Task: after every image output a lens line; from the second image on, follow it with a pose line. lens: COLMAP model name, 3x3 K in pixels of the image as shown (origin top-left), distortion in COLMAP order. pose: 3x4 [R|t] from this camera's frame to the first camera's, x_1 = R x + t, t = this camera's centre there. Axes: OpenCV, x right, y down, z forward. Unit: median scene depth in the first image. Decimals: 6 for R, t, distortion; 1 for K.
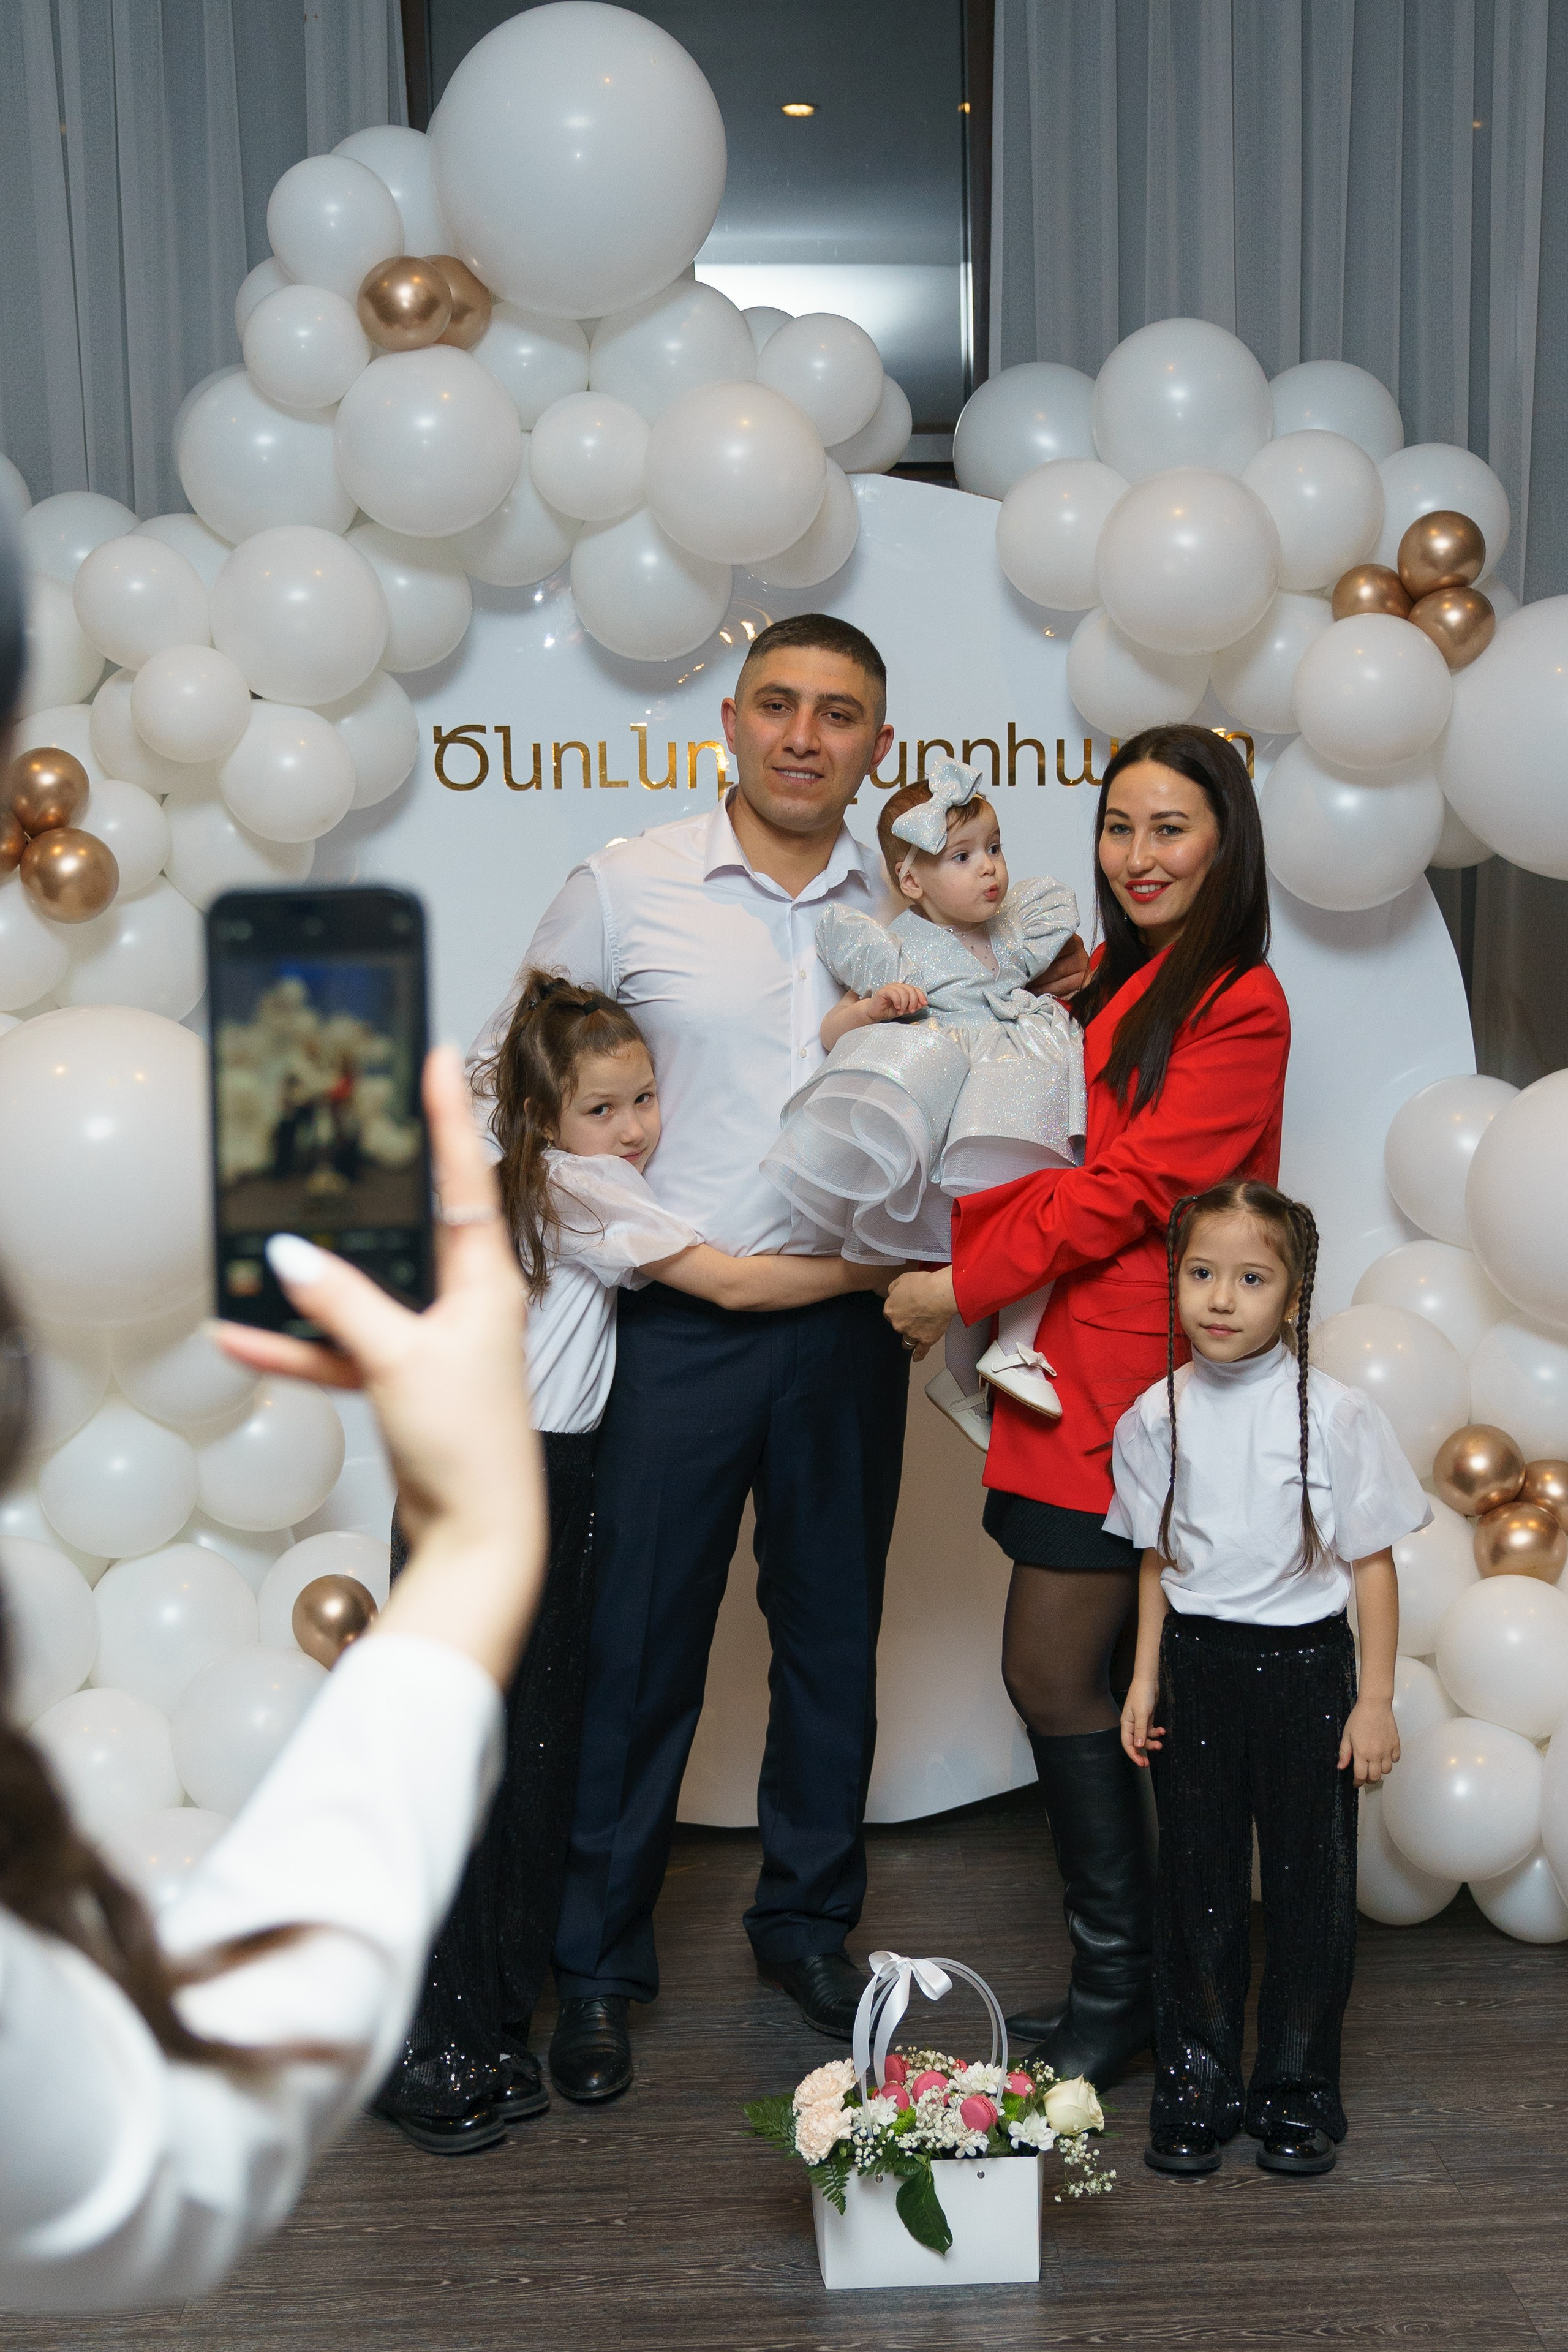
lens RADIAL K [[2807.3, 0, 798.4], [0, 2807.3, 1166.7], [0, 0, 1]] dist [-0.008871, 0.000000]
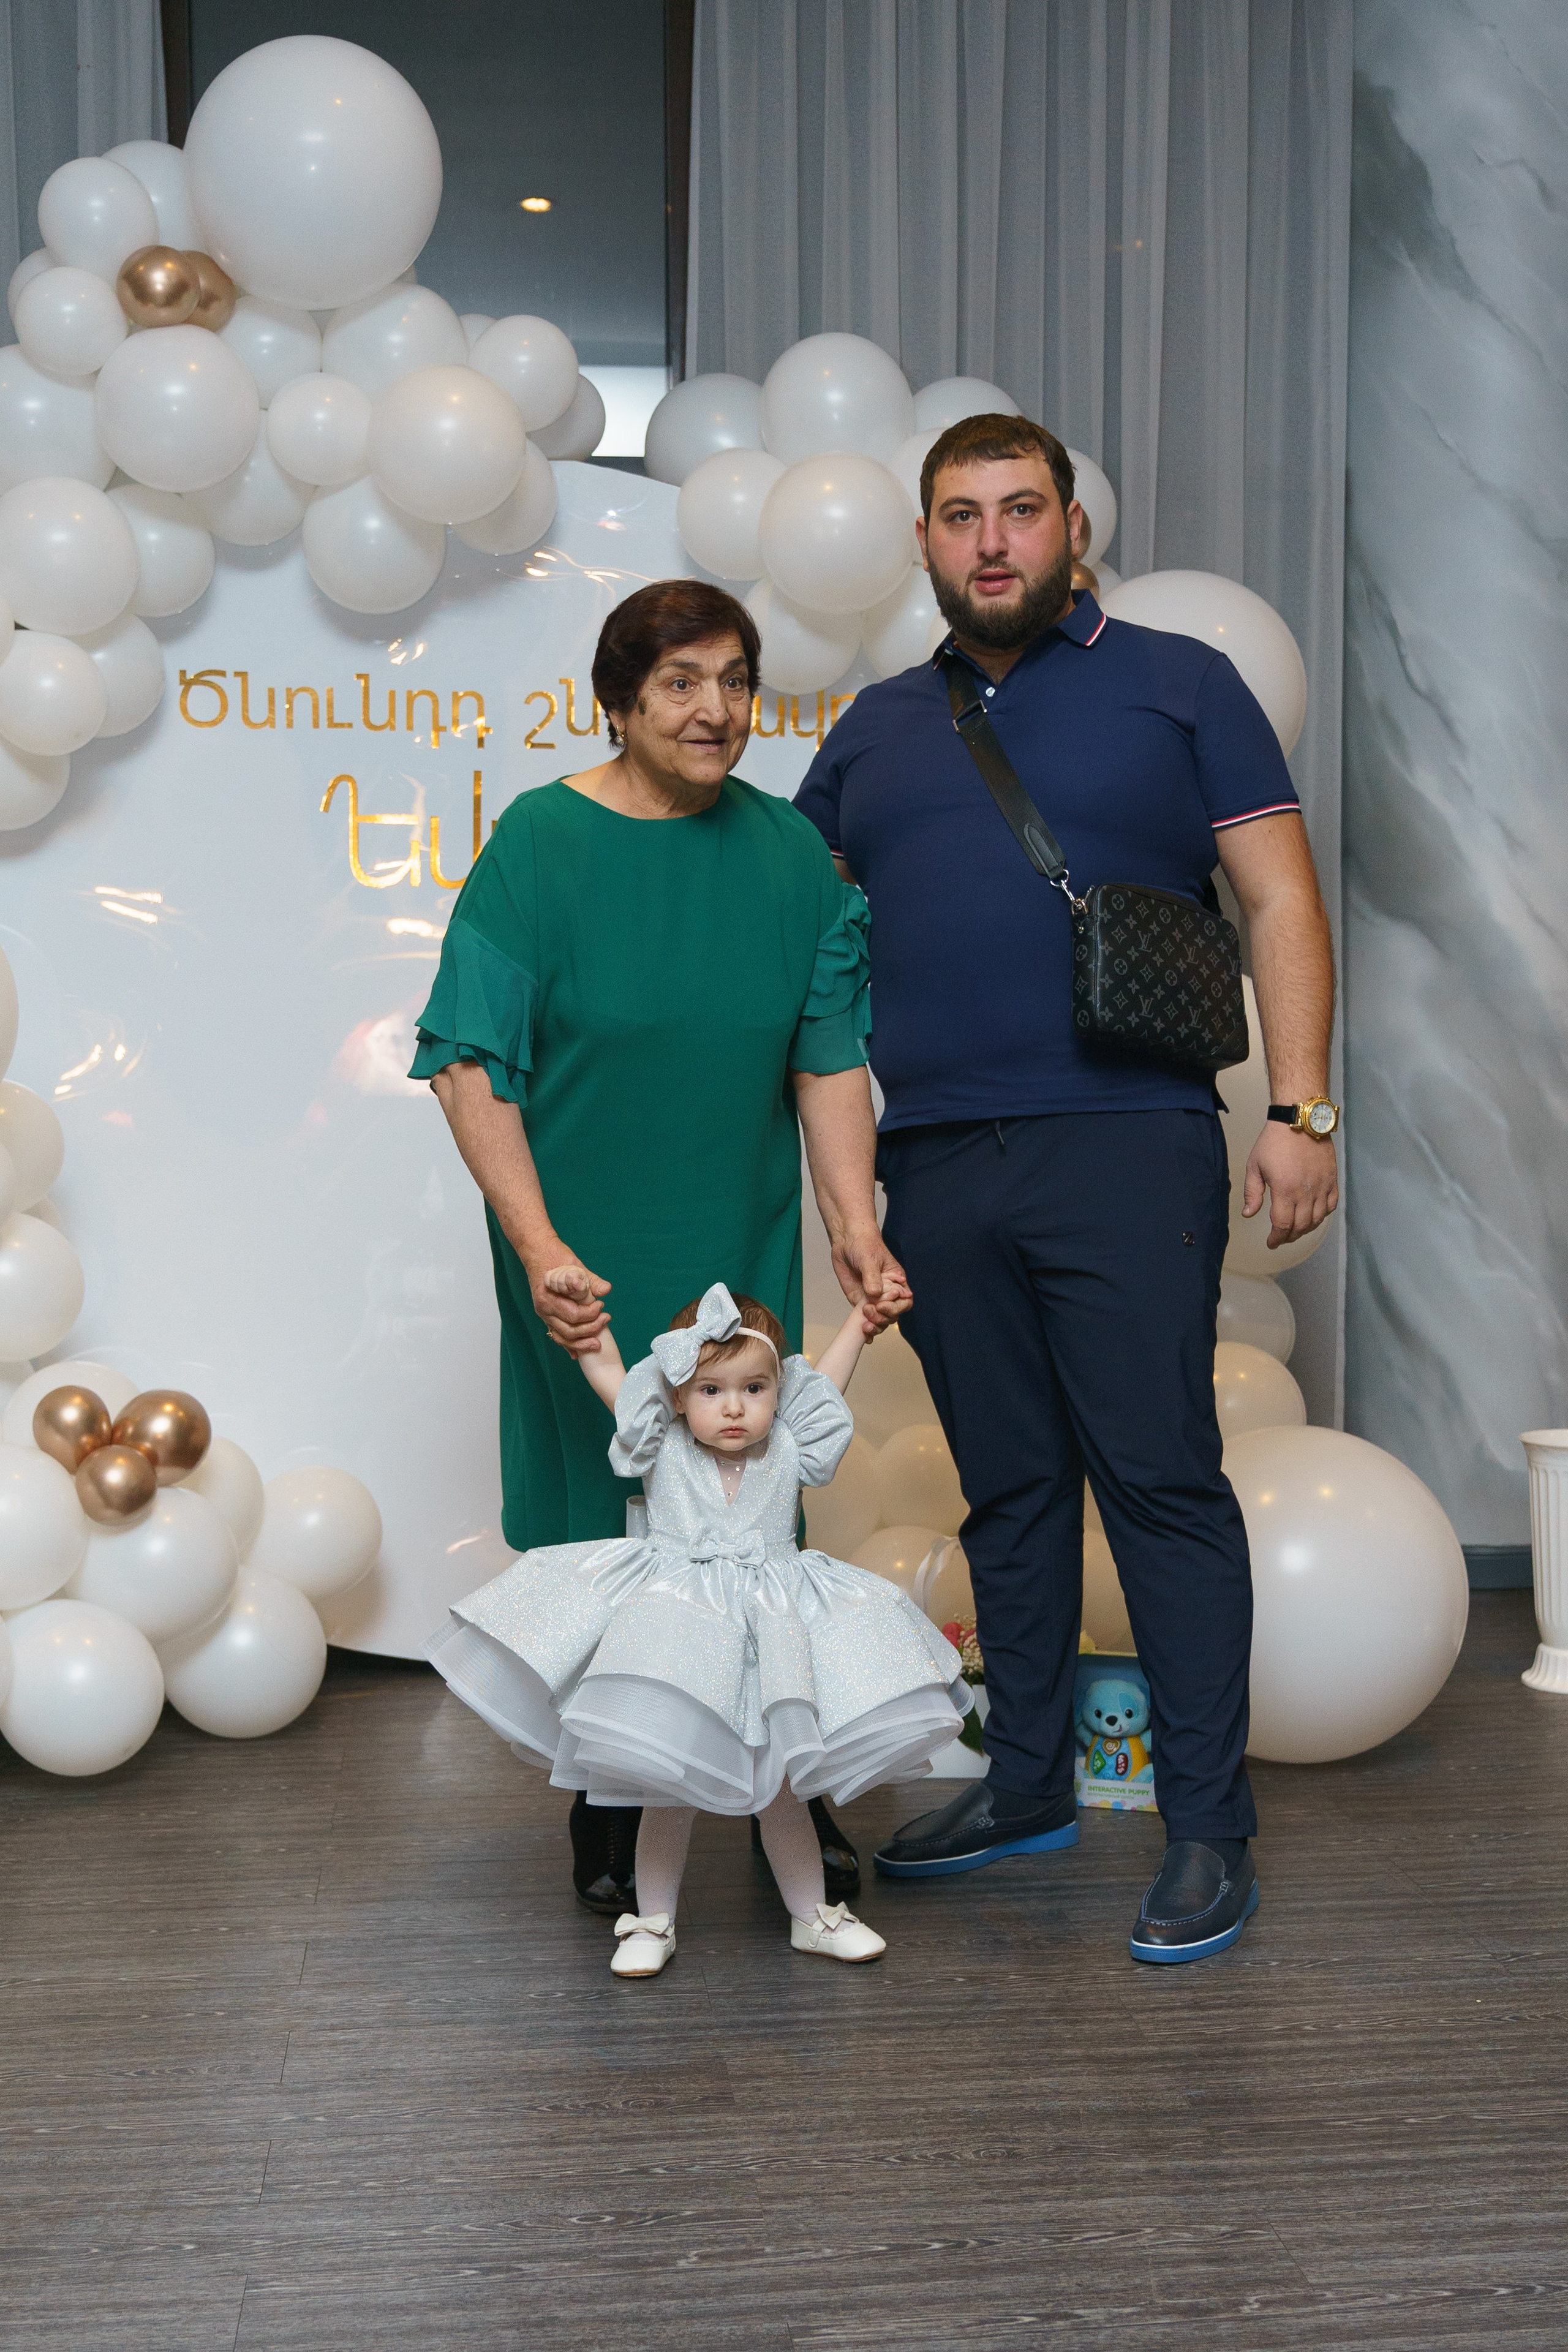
lens RADIAL K [[2807.3, 0, 803.2], [0, 2807.3, 1174.8], [0, 0, 1]] dist [-0.008871, 0.000000]
pose [[0.996561, 0.011226, 0.082097, 0.031524], [-0.006377, 0.998233, -0.059086, 0.117144], [-0.082615, 0.058359, 0.994871, -0.138978]]
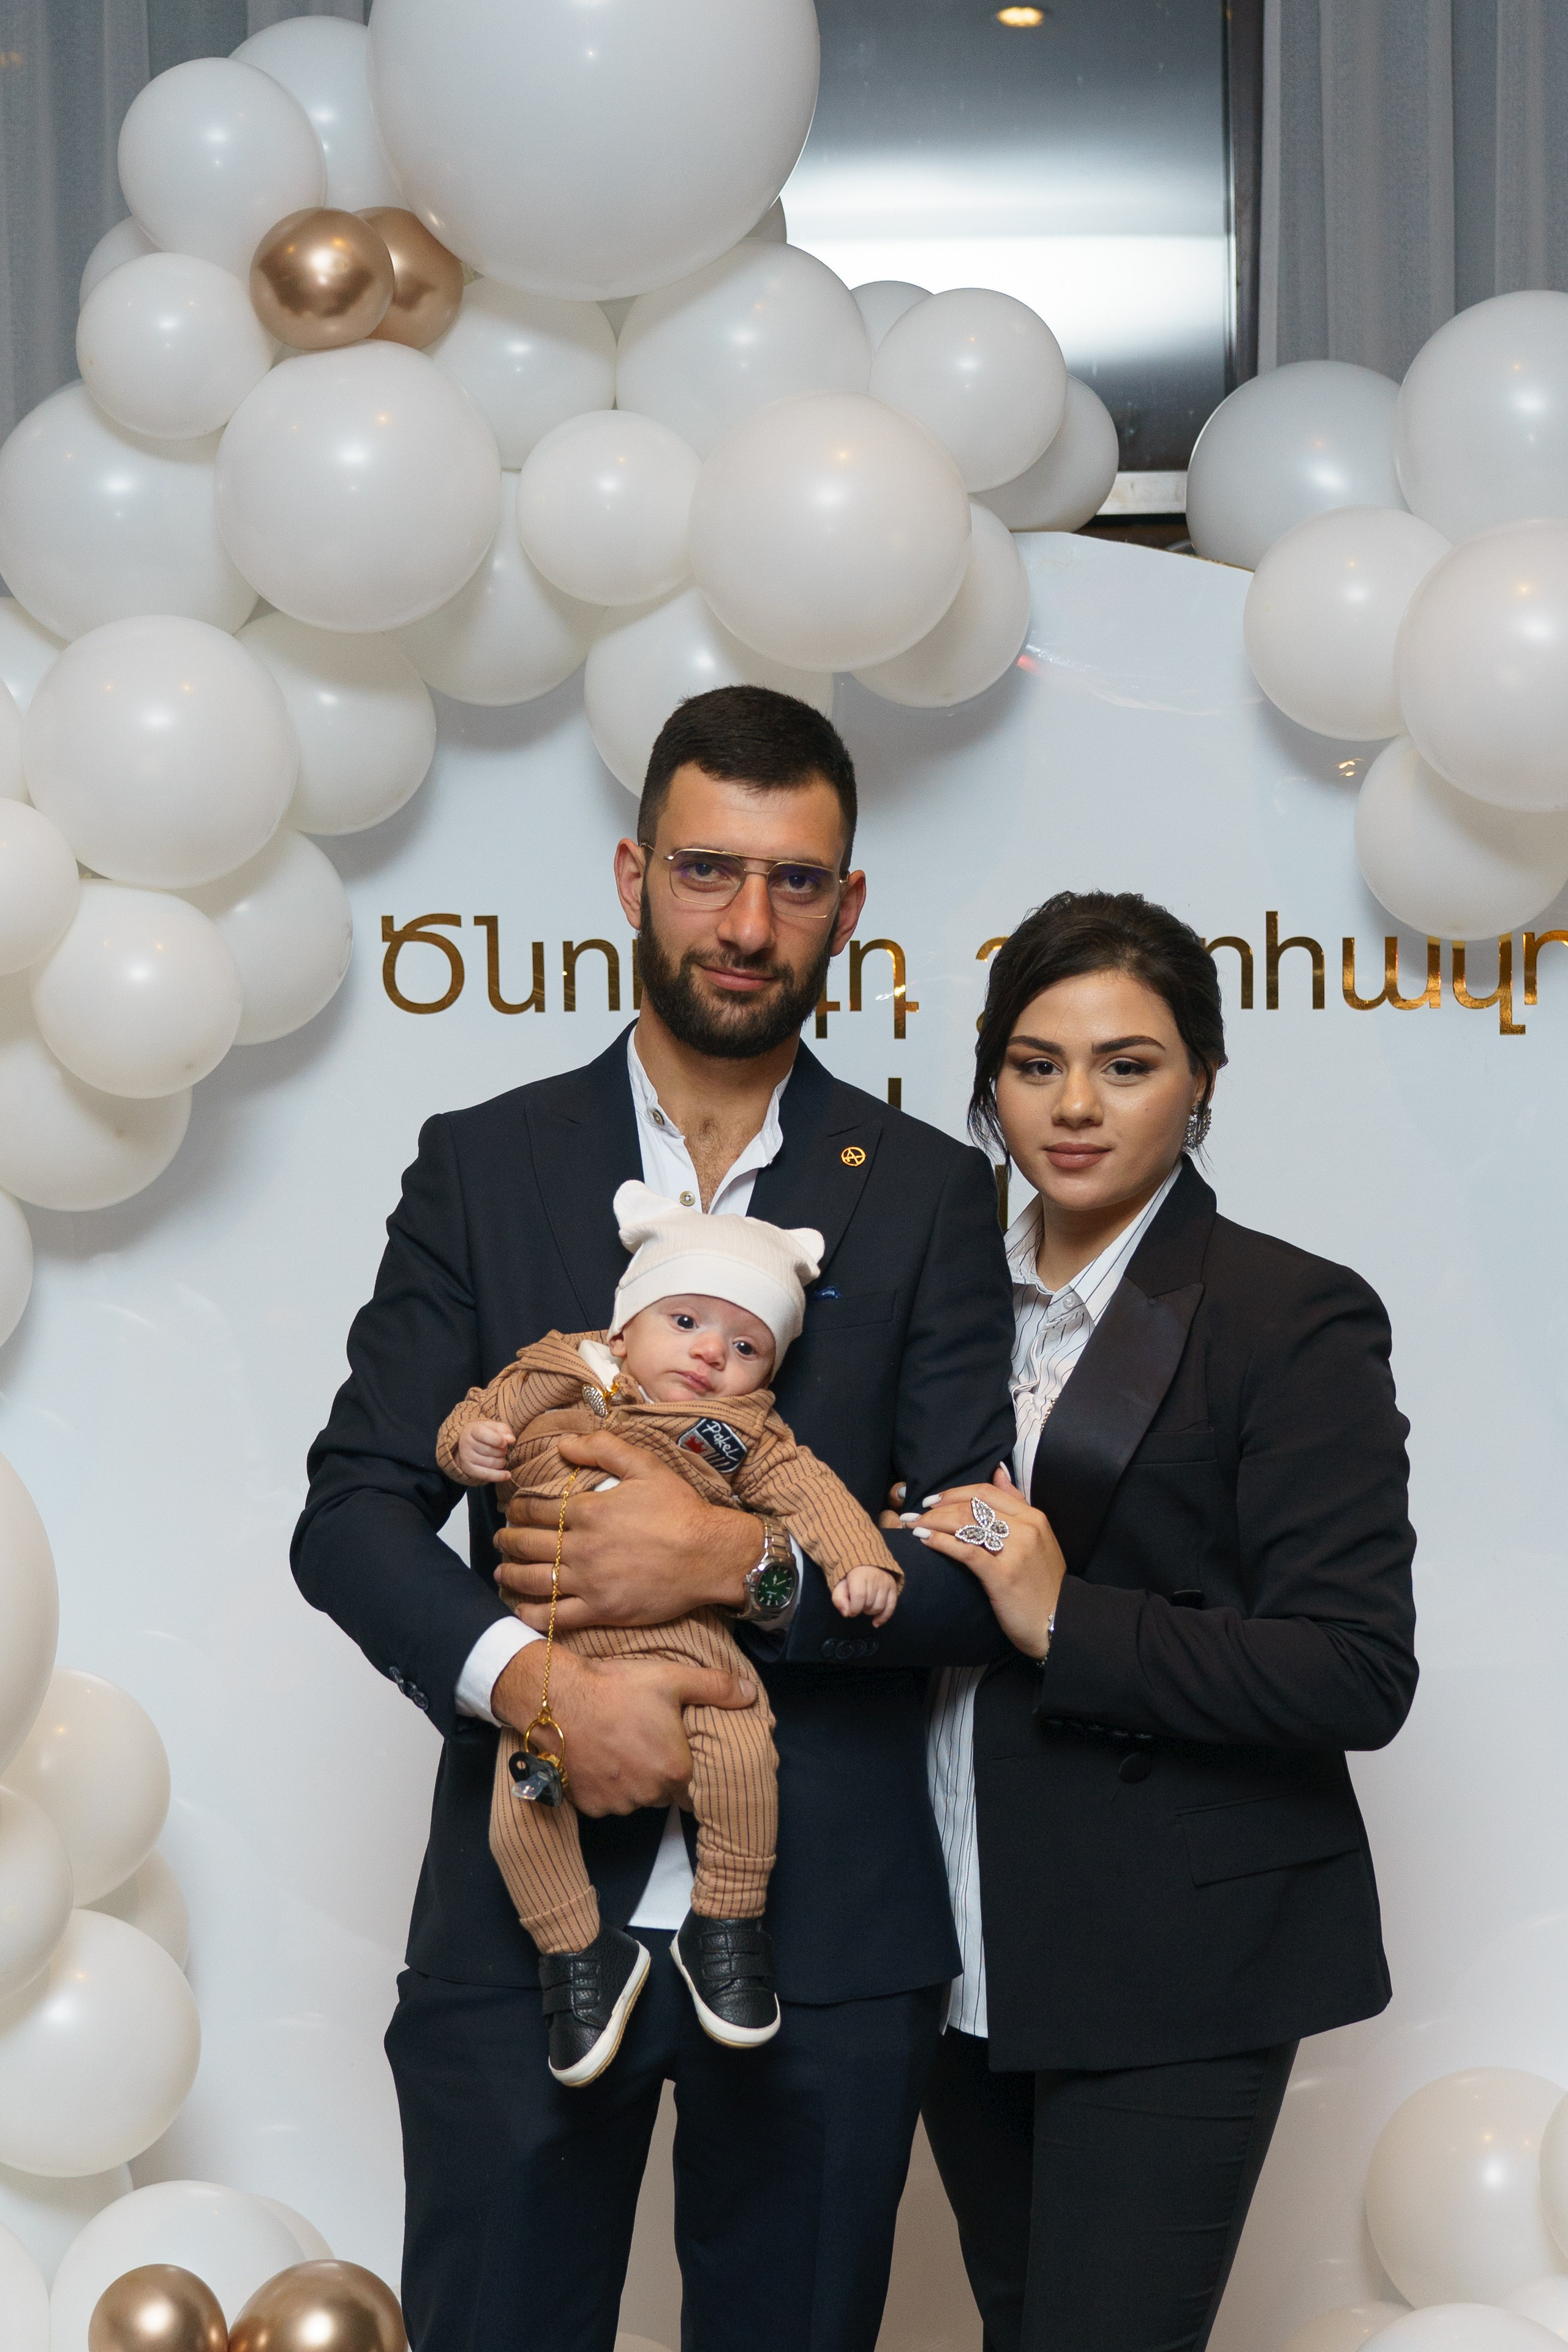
lens RADIAL K [[3739.1, 0, 803.2], [0, 3739.1, 1182.1], [0, 0, 1]] dist [-0.020298, 0.000000]
pose [[0.996512, 0.008037, -0.083065, 0.043177], [-0.013743, 0.997567, -0.068353, -0.038813], [0.082313, 0.069256, 0.994197, 0.153799]]
